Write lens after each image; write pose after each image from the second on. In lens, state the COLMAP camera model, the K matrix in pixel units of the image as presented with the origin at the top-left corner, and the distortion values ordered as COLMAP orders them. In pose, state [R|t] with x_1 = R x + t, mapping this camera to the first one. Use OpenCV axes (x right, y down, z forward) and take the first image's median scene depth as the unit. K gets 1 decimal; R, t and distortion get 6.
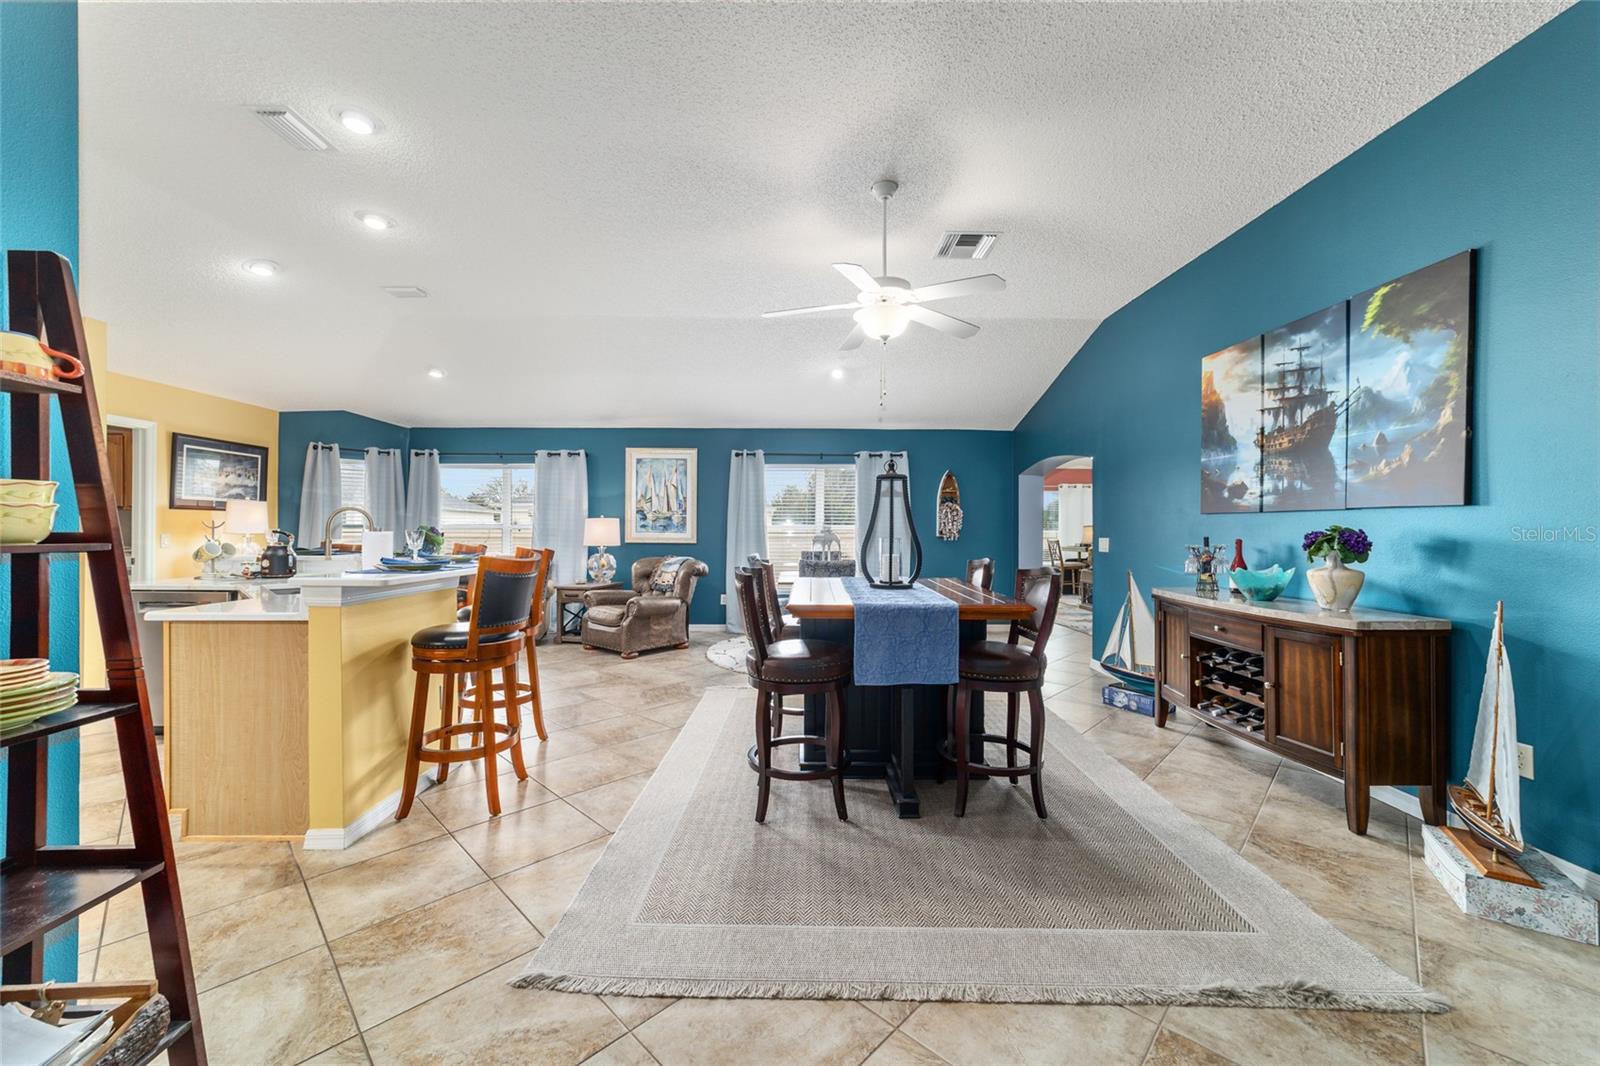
lens RADIAL K [[614.5, 0, 793.9], [0, 614.5, 529.4], [0, 0, 1]] dist [-0.014896, 0.007428]
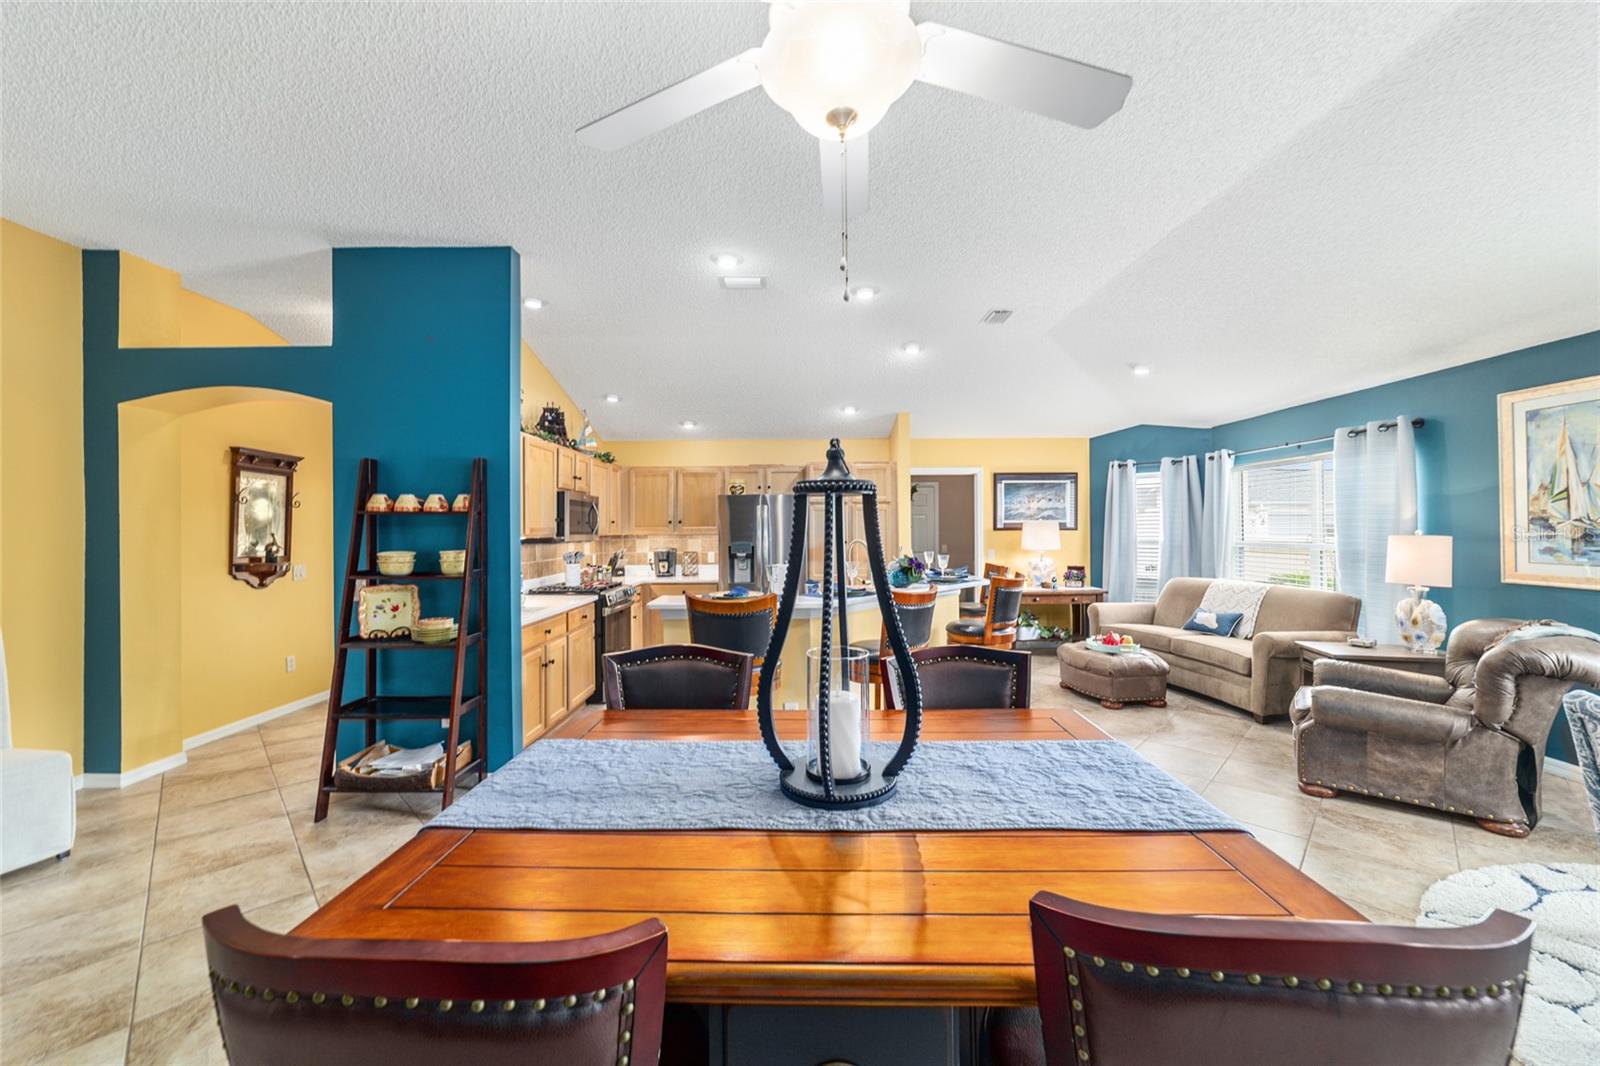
lens RADIAL K [[614.5, 0, 795.3], [0, 614.5, 528.4], [0, 0, 1]] dist [-0.014896, 0.007428]
pose [[-0.008396, -0.006365, -0.999944, 0.289272], [0.009322, 0.999936, -0.006443, -0.031329], [0.999921, -0.009375, -0.008336, 0.530511]]
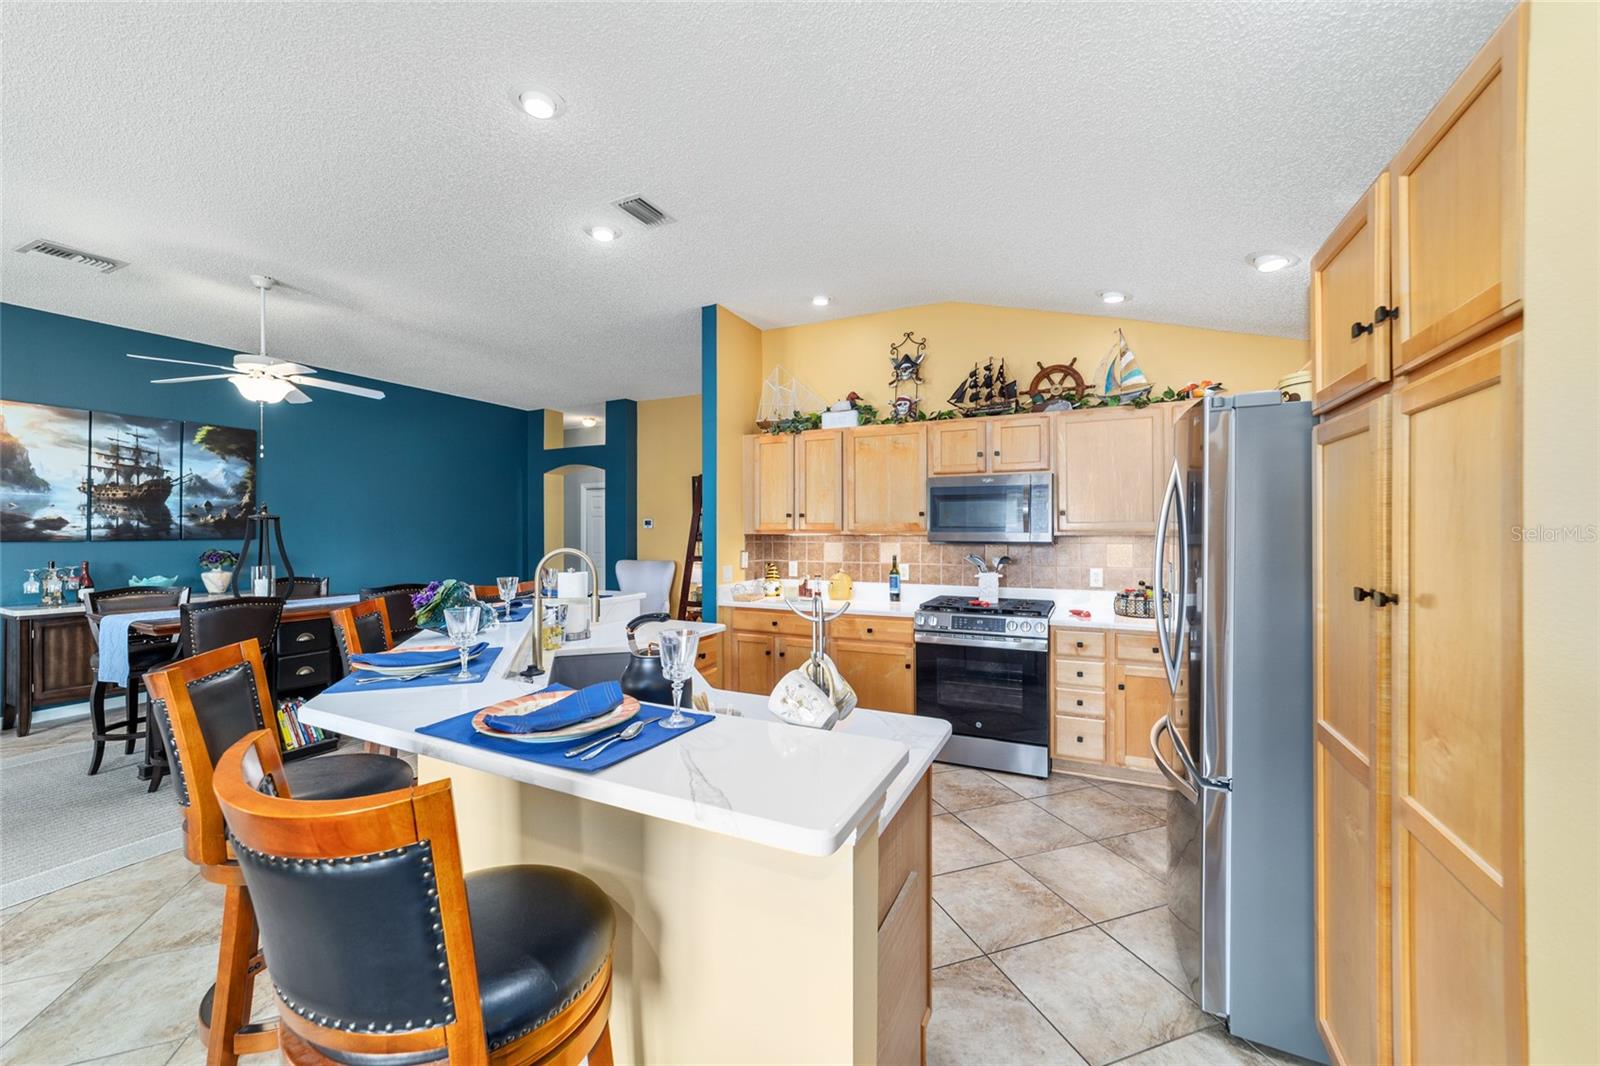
lens RADIAL K [[614.5, 0, 794.8], [0, 614.5, 528.5], [0, 0, 1]] dist [-0.014896, 0.007428]
pose [[-0.892844, 0.003728, 0.450350, -0.787508], [0.003430, 0.999993, -0.001478, -0.030479], [-0.450352, 0.000226, -0.892851, 0.944385]]
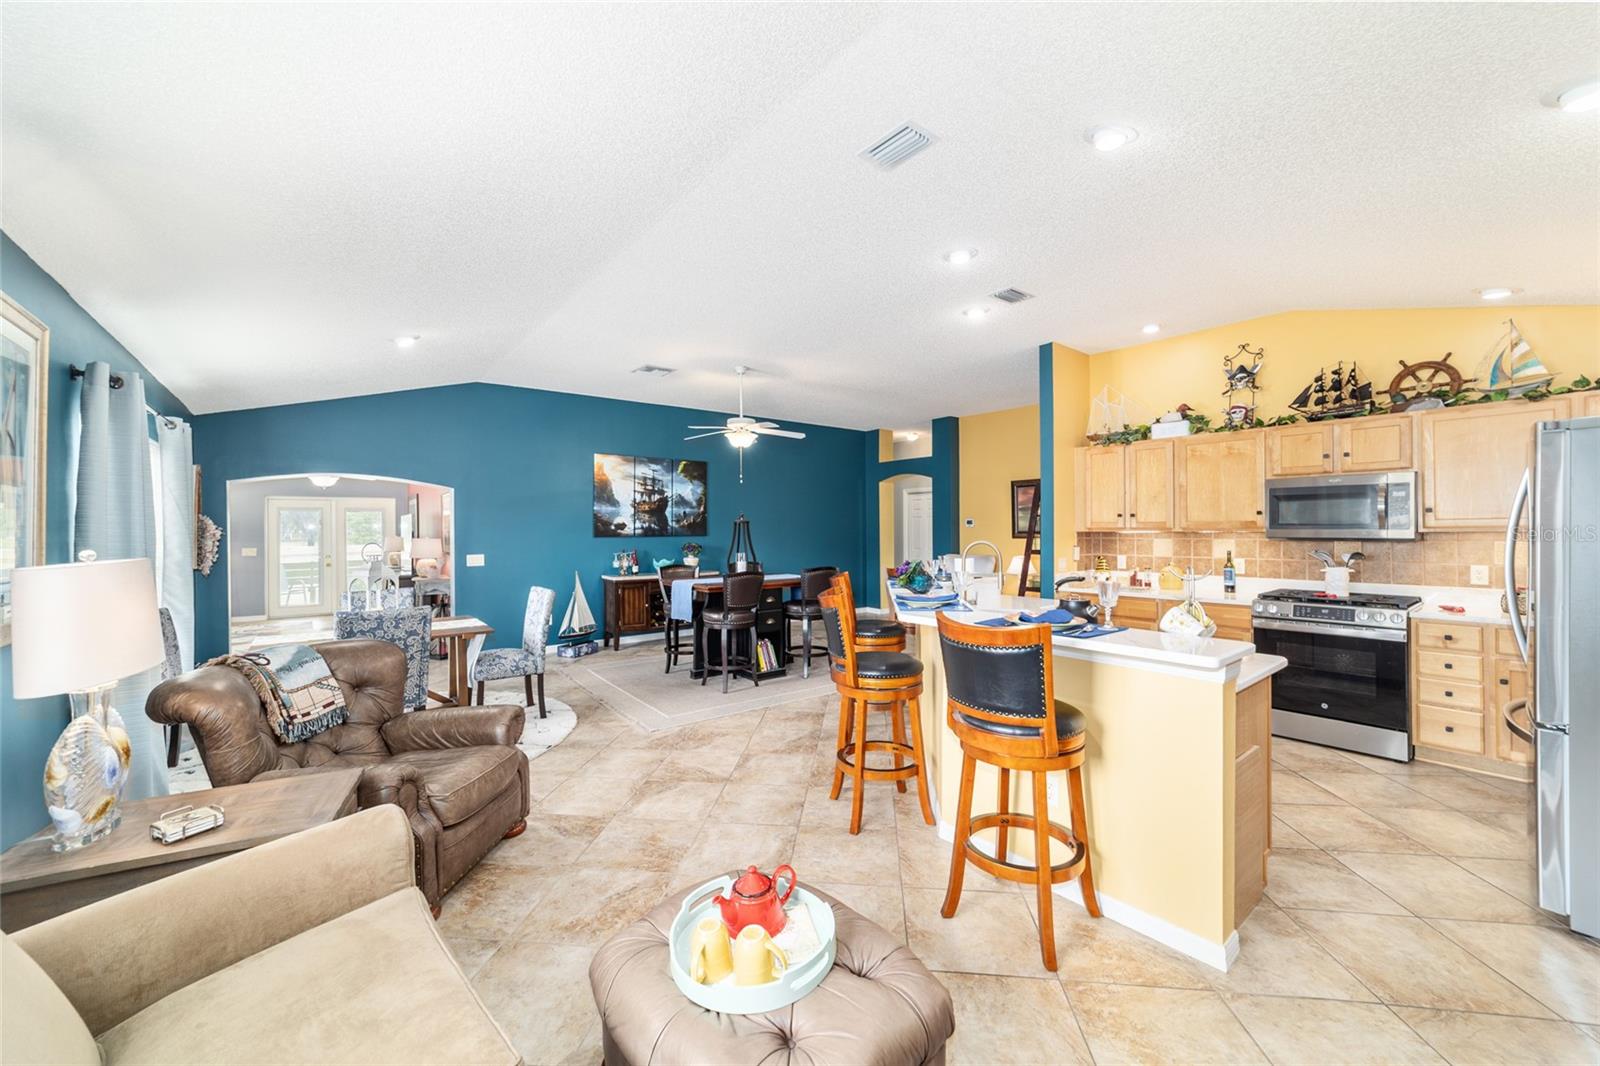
lens RADIAL K [[614.5, 0, 796.2], [0, 614.5, 529.3], [0, 0, 1]] dist [-0.014896, 0.007428]
pose [[-0.614166, 0.005031, 0.789161, -0.851981], [0.008066, 0.999967, -0.000098, -0.031596], [-0.789136, 0.006306, -0.614186, 1.195864]]
